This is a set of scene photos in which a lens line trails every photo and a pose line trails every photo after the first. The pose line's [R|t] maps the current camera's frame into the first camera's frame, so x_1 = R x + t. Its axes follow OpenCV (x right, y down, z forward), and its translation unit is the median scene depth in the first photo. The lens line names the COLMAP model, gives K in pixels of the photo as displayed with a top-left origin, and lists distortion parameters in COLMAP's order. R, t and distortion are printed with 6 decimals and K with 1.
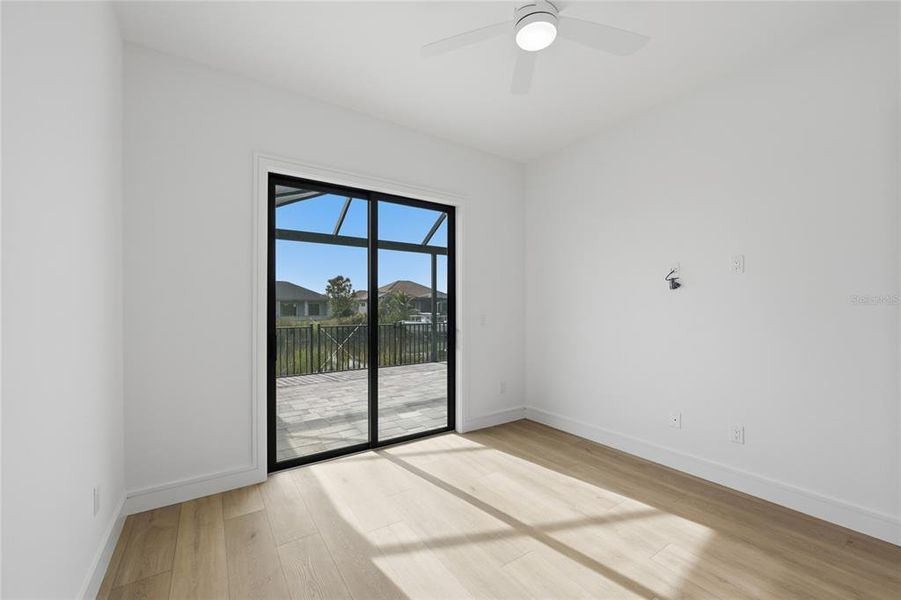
lens RADIAL K [[363.5, 0, 453.5], [0, 363.5, 304.4], [0, 0, 1]] dist [-0.000976, -0.000110]
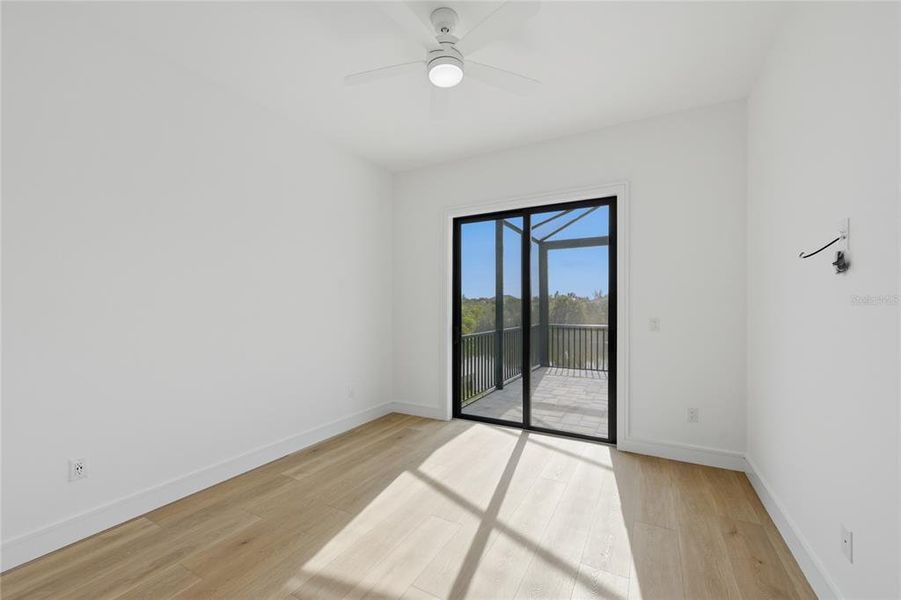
lens RADIAL K [[356.2, 0, 455.3], [0, 356.2, 300.0], [0, 0, 1]] dist [-0.000779, -0.000042]
pose [[0.464520, -0.014205, -0.885449, 0.702301], [0.003116, 0.999891, -0.014406, 0.000282], [0.885557, 0.003933, 0.464514, 0.278364]]
